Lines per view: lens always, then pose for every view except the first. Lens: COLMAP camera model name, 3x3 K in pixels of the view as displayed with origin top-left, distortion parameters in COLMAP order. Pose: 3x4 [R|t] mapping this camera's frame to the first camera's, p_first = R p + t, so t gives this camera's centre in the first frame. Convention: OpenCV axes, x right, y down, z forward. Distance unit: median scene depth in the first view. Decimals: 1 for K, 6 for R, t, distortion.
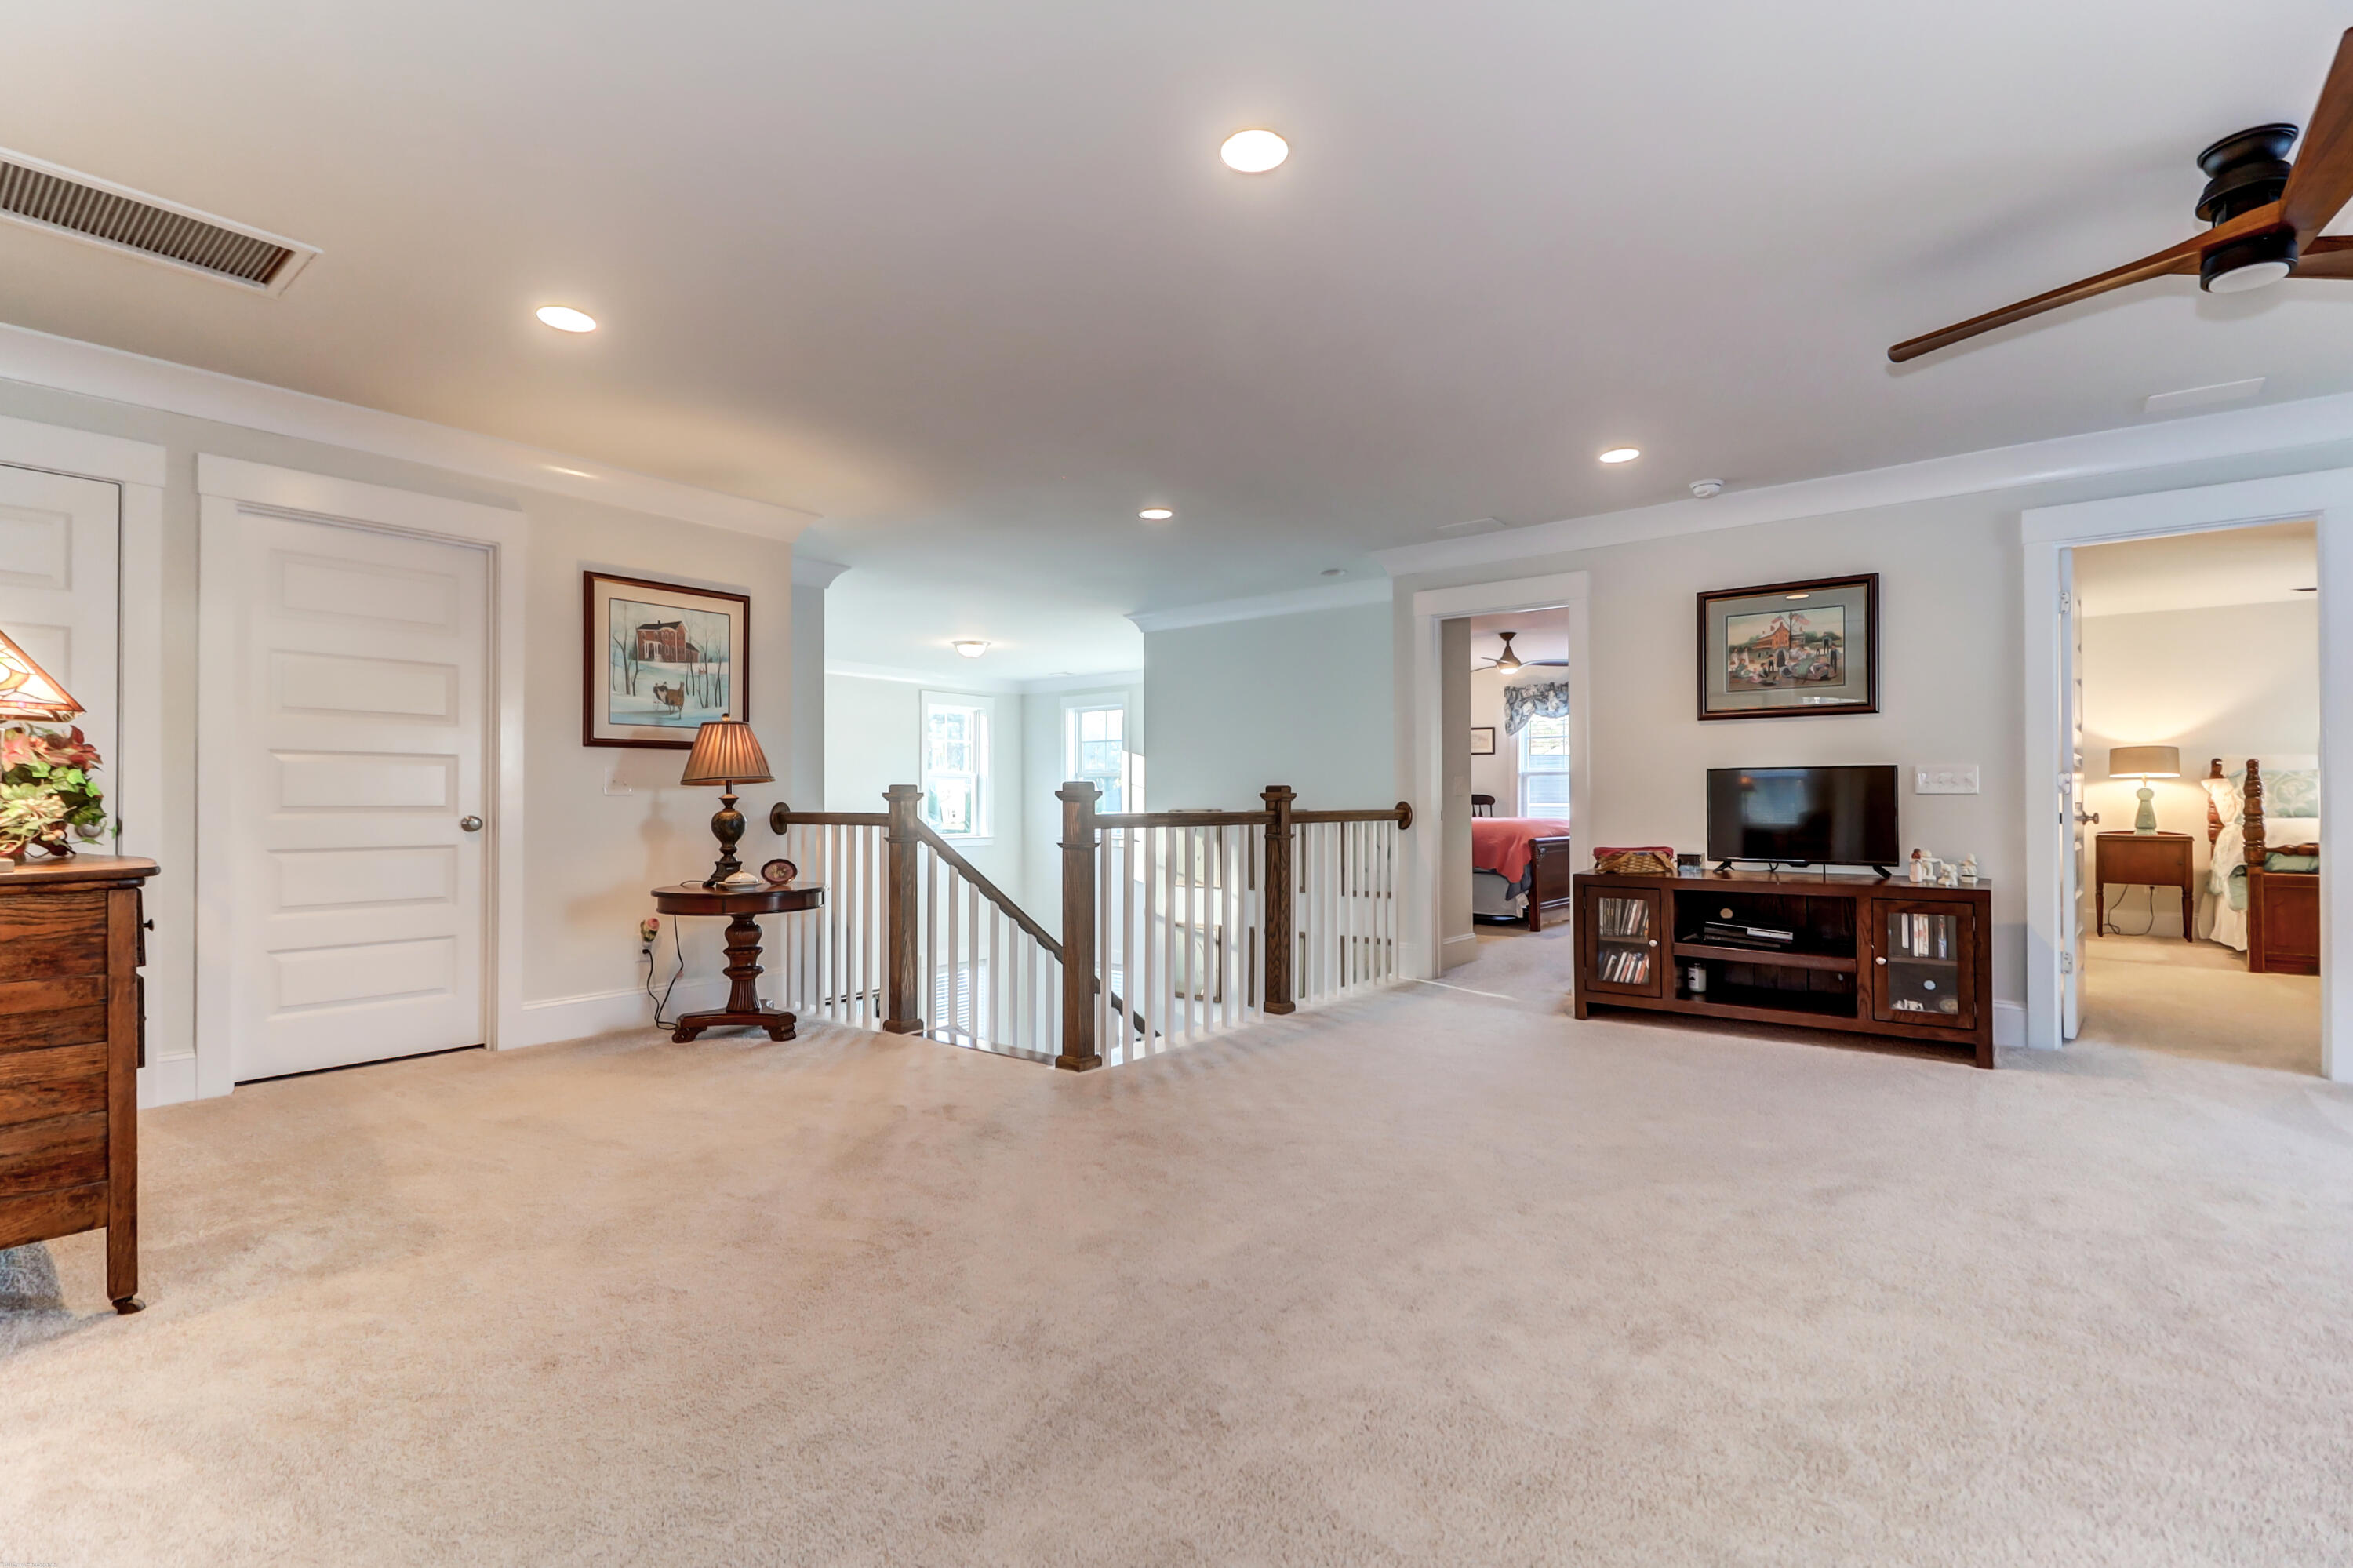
lens RADIAL K [[1095.4, 0, 1193.8], [0, 1095.4, 793.2], [0, 0, 1]] dist [0.001385, -0.001056]
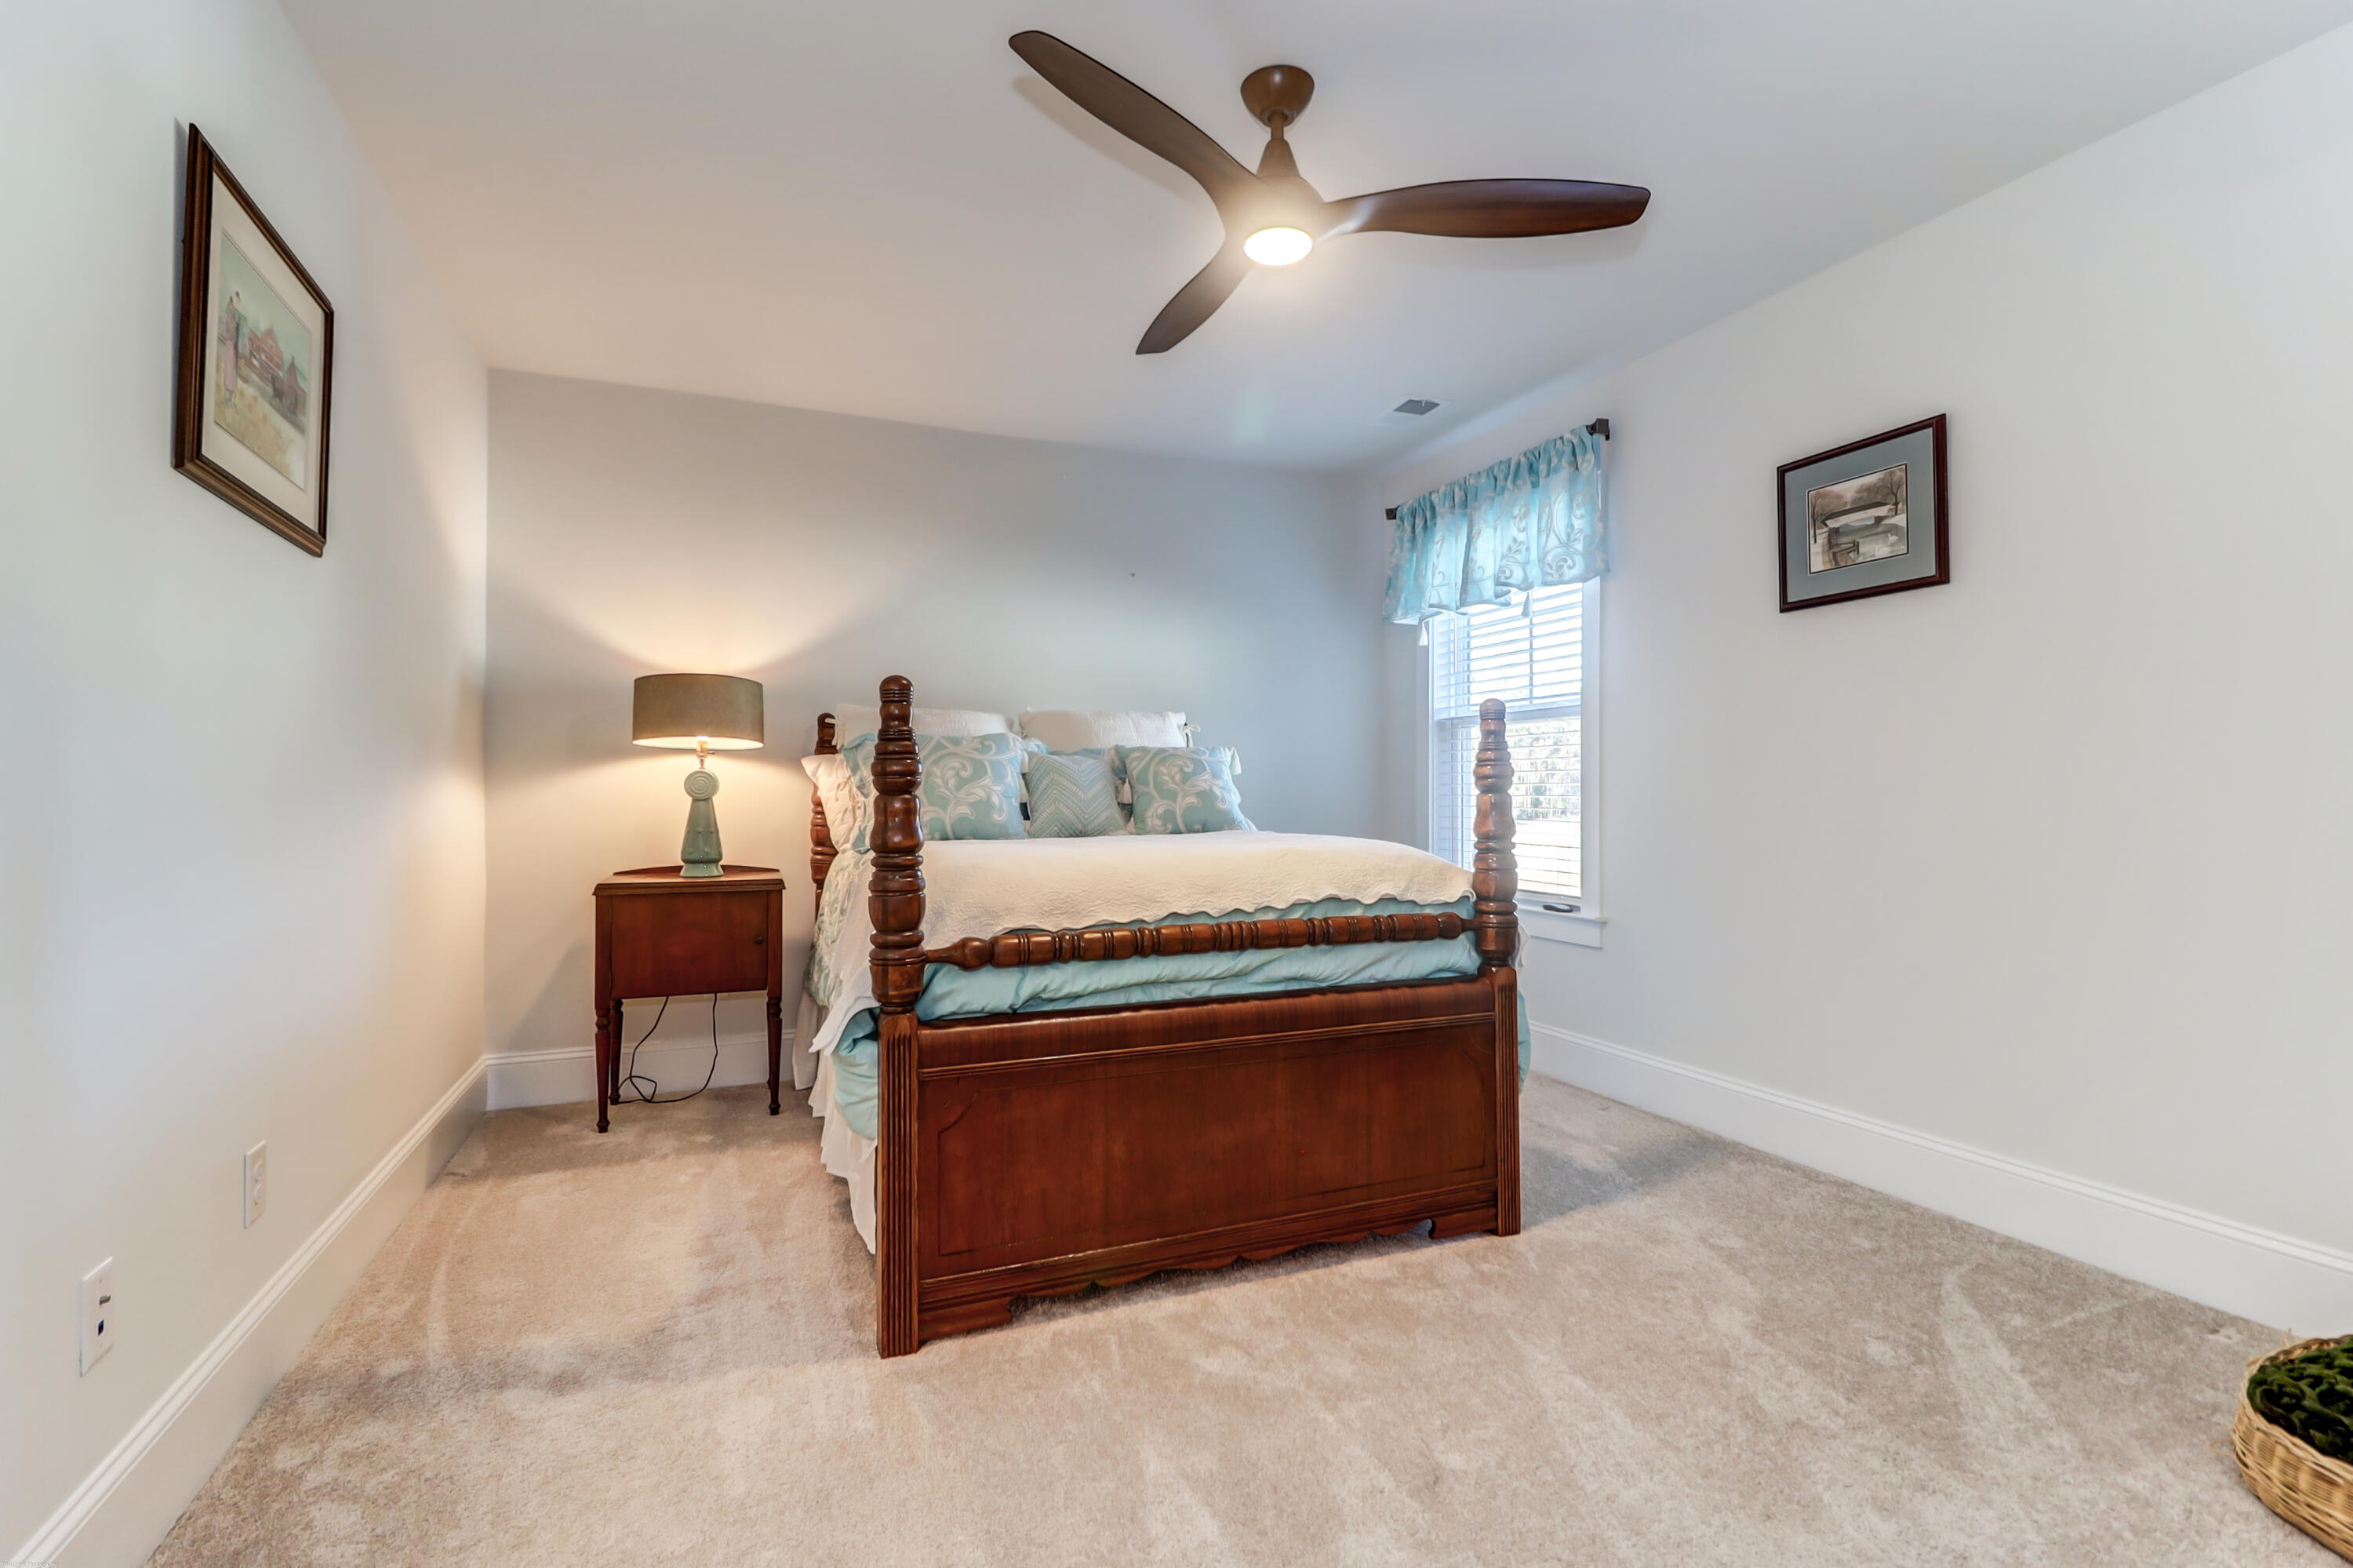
lens RADIAL K [[1095.4, 0, 1185.1], [0, 1095.4, 774.2], [0, 0, 1]] dist [0.001385, -0.001056]
pose [[0.494059, 0.020377, 0.869190, 0.623349], [-0.011258, 0.999791, -0.017040, 0.001754], [-0.869355, -0.001367, 0.494185, 0.656914]]
